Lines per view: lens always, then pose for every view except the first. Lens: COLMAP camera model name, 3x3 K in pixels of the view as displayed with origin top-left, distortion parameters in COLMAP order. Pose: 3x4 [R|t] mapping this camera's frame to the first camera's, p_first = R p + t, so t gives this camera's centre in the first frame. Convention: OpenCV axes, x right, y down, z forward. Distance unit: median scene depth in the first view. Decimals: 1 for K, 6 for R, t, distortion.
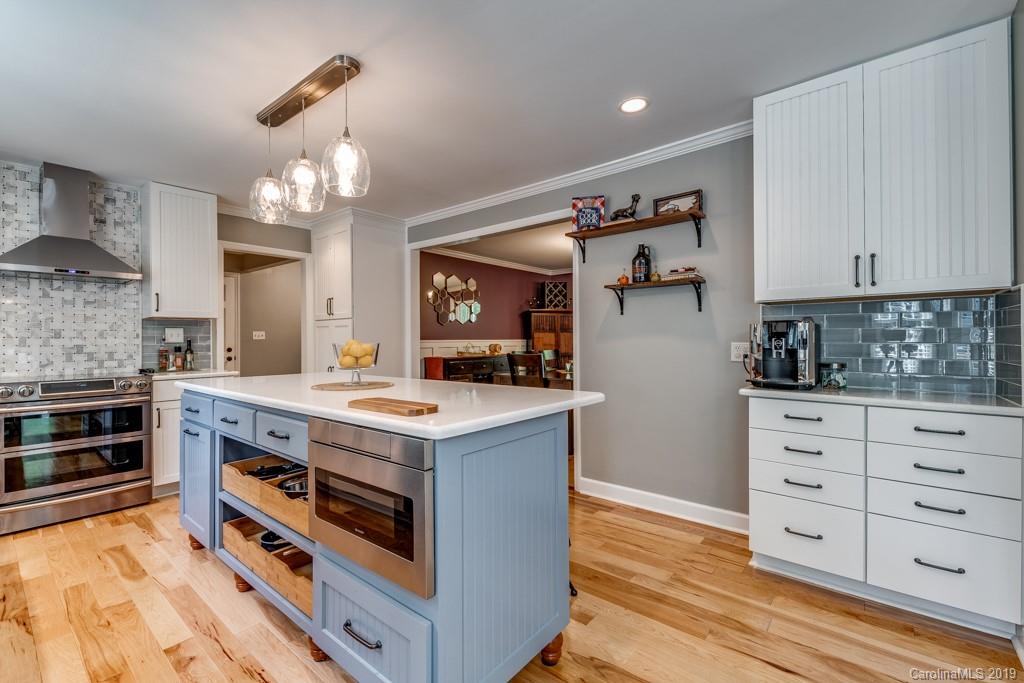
lens RADIAL K [[442.6, 0, 512.6], [0, 442.6, 339.7], [0, 0, 1]] dist [0.000134, -0.001484]
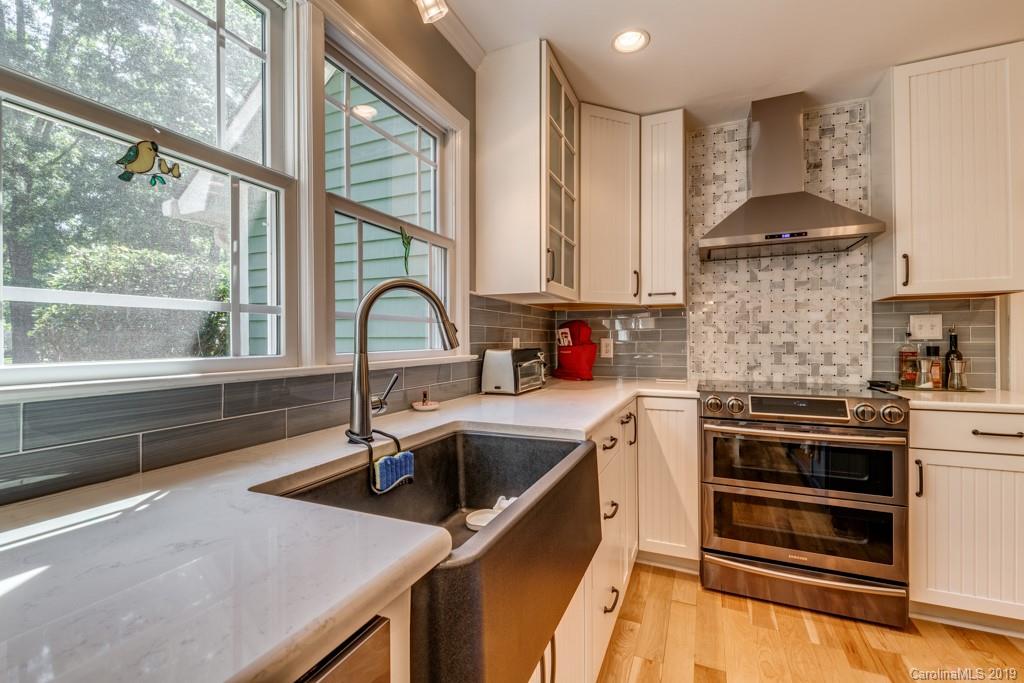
lens RADIAL K [[442.6, 0, 512.1], [0, 442.6, 339.4], [0, 0, 1]] dist [0.000134, -0.001484]
pose [[0.270895, 0.004380, -0.962599, -0.385289], [0.002225, 0.999984, 0.005176, 0.002451], [0.962606, -0.003544, 0.270881, 0.346483]]
